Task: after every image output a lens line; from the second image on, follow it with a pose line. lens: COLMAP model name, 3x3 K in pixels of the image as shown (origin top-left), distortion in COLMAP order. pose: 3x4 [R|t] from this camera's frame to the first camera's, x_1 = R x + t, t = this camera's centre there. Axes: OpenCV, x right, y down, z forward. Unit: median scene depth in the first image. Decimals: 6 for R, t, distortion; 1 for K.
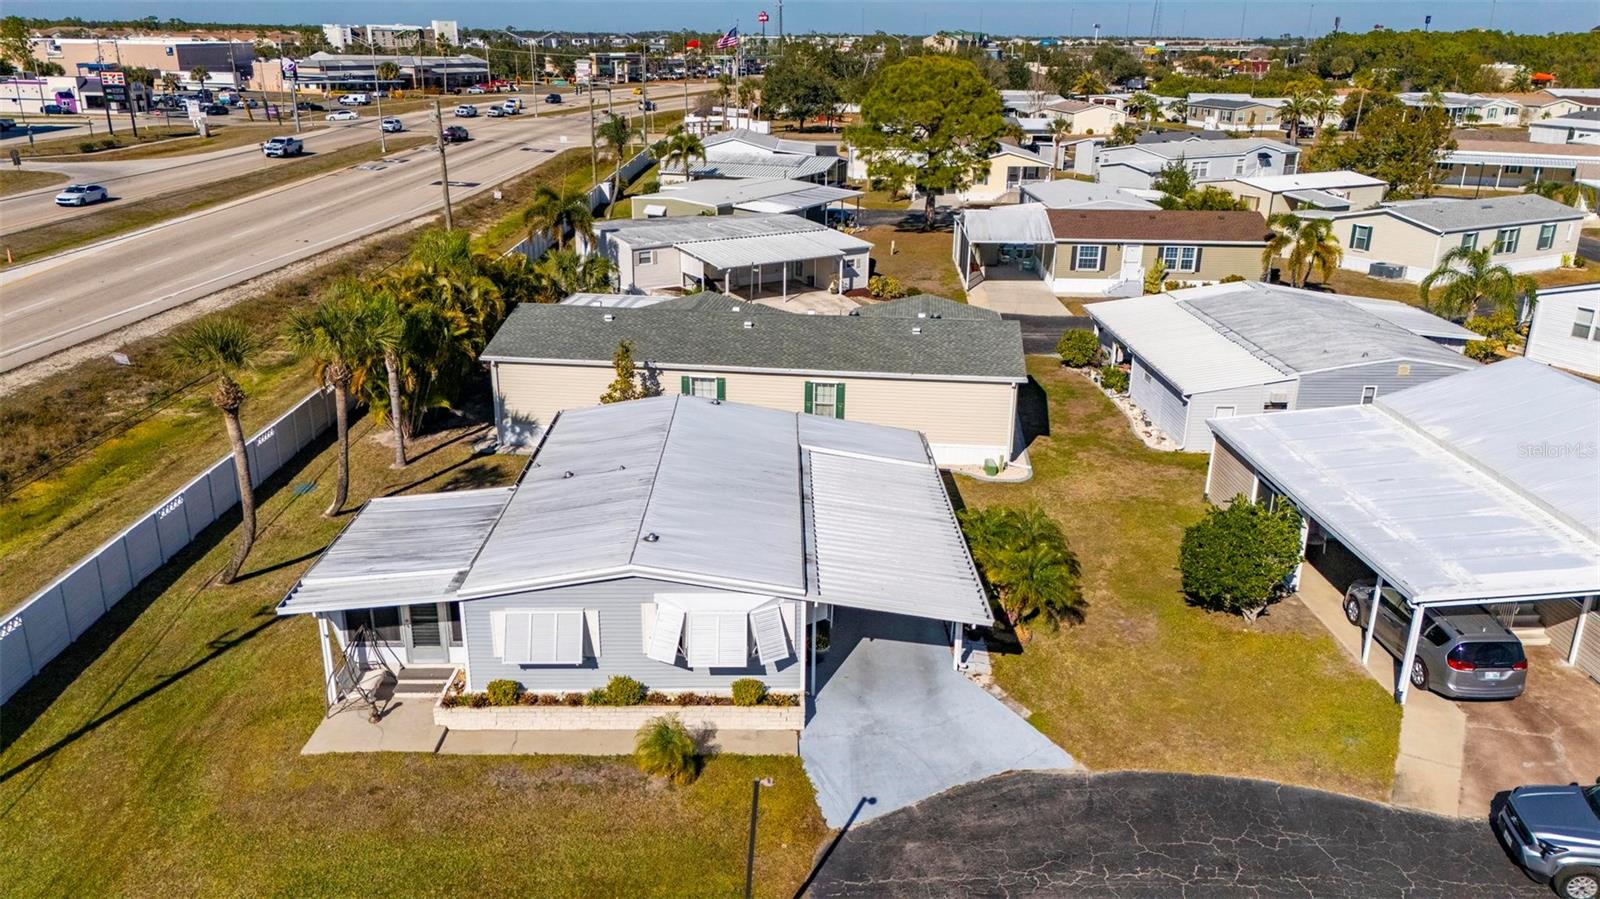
lens RADIAL K [[1170.9, 0, 797.1], [0, 1170.9, 442.2], [0, 0, 1]] dist [0.059685, -0.045188]
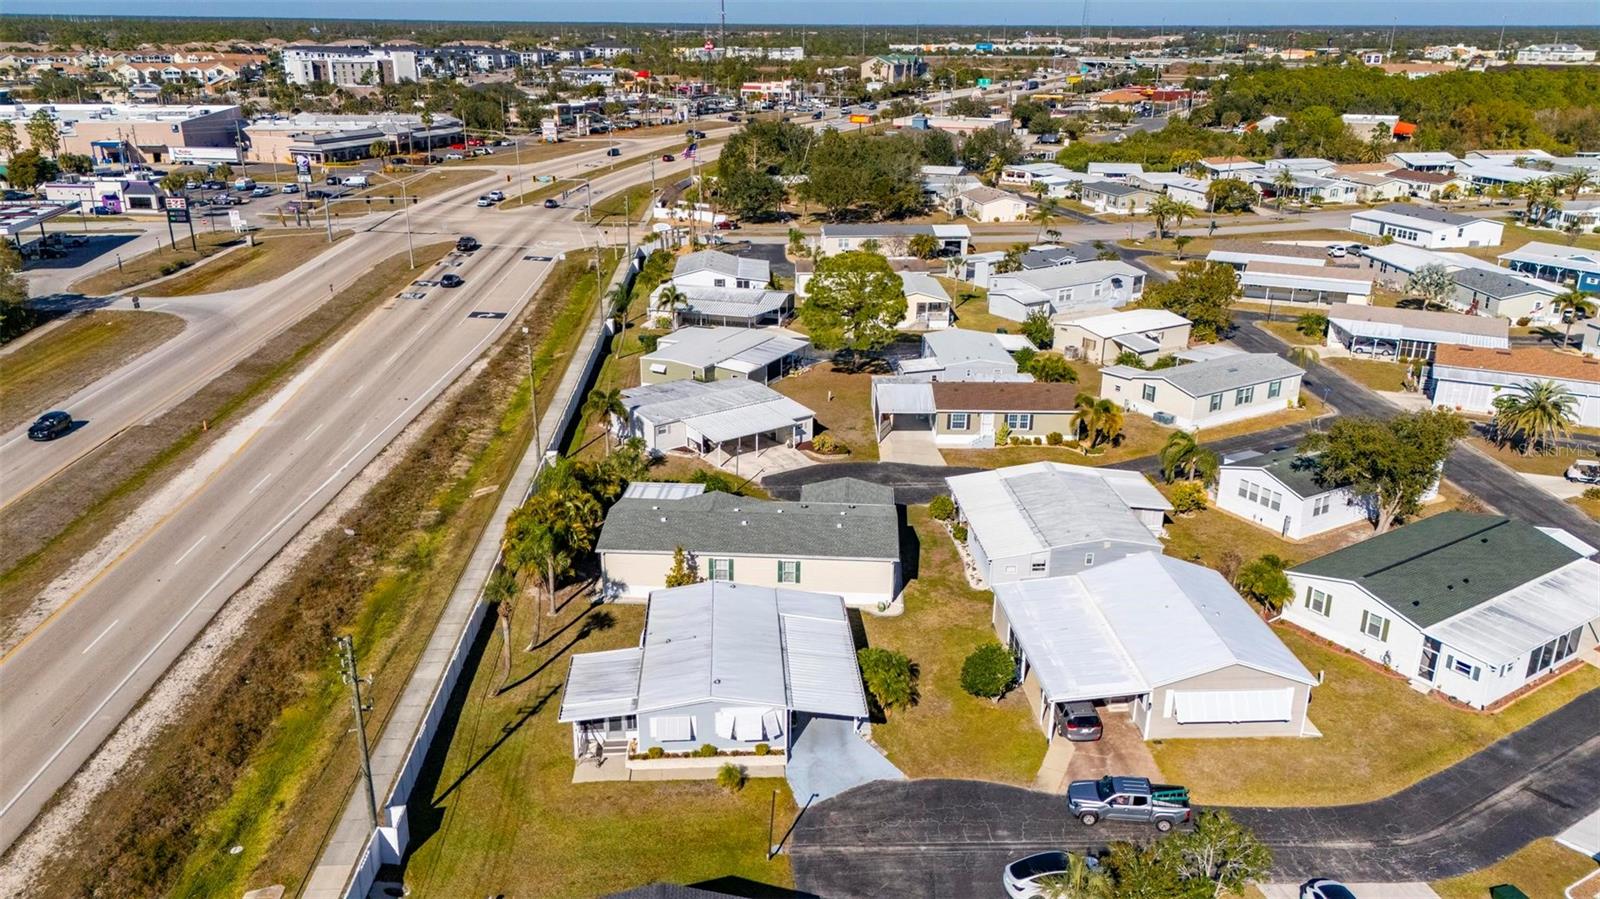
lens RADIAL K [[1162.7, 0, 794.8], [0, 1162.7, 445.3], [0, 0, 1]] dist [0.088241, -0.095638]
pose [[0.998952, -0.019958, 0.041196, -0.057243], [0.019419, 0.999721, 0.013439, -0.388431], [-0.041453, -0.012625, 0.999061, -1.208832]]
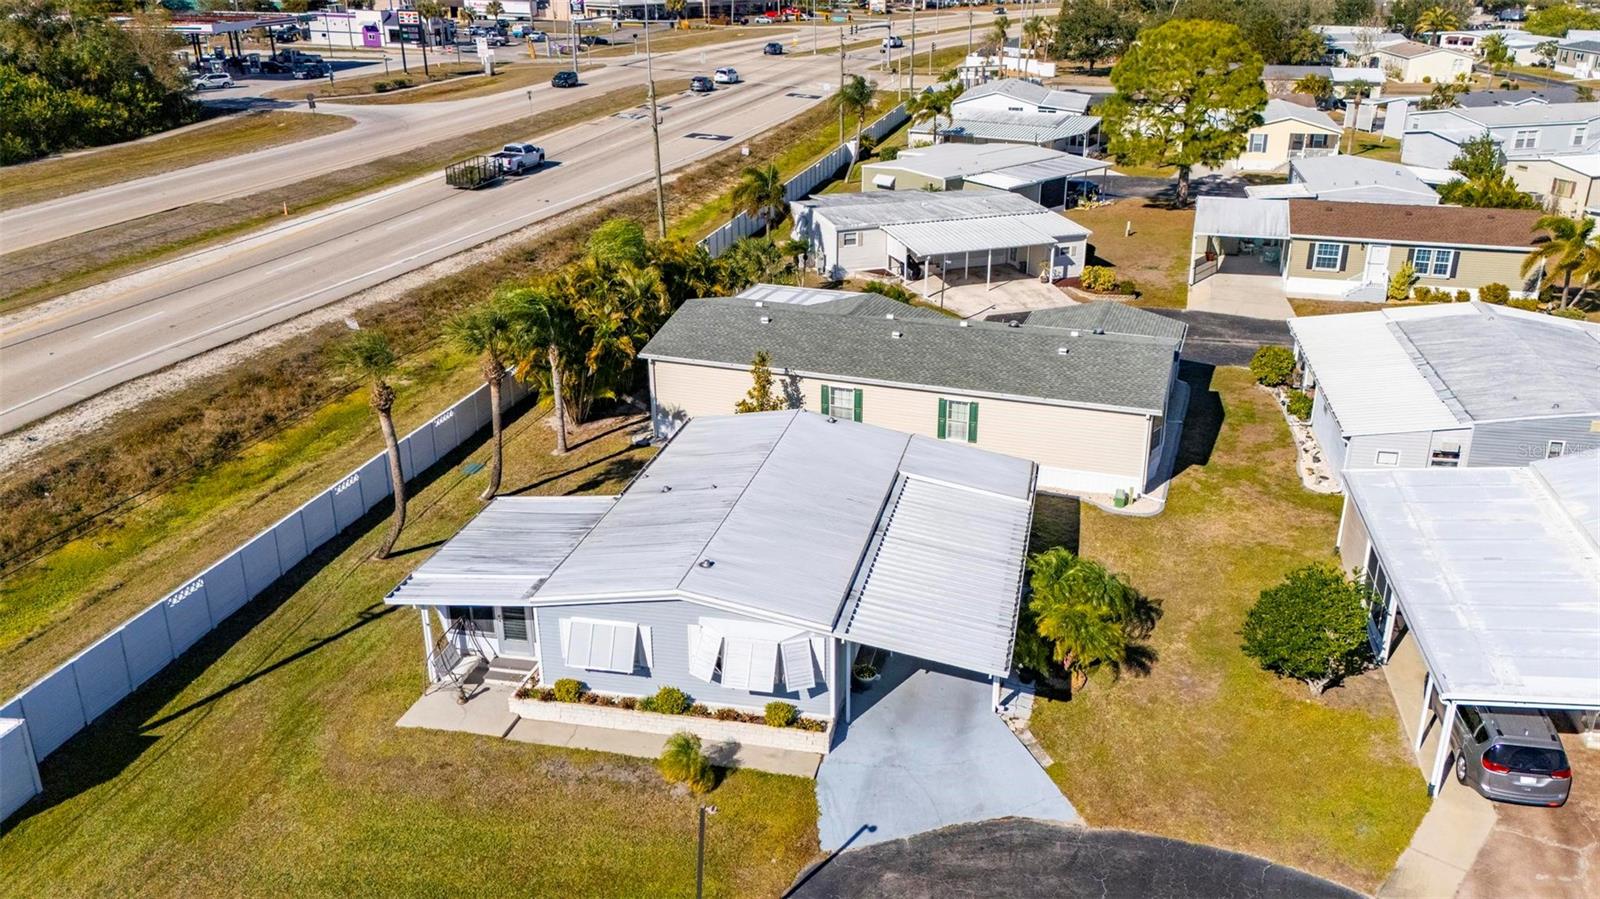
lens RADIAL K [[1261.9, 0, 859.2], [0, 1261.9, 441.8], [0, 0, 1]] dist [0.054423, -0.035620]
pose [[0.979980, 0.071225, -0.185921, 0.218616], [-0.063607, 0.996885, 0.046630, -0.092664], [0.188663, -0.033871, 0.981458, -0.119048]]
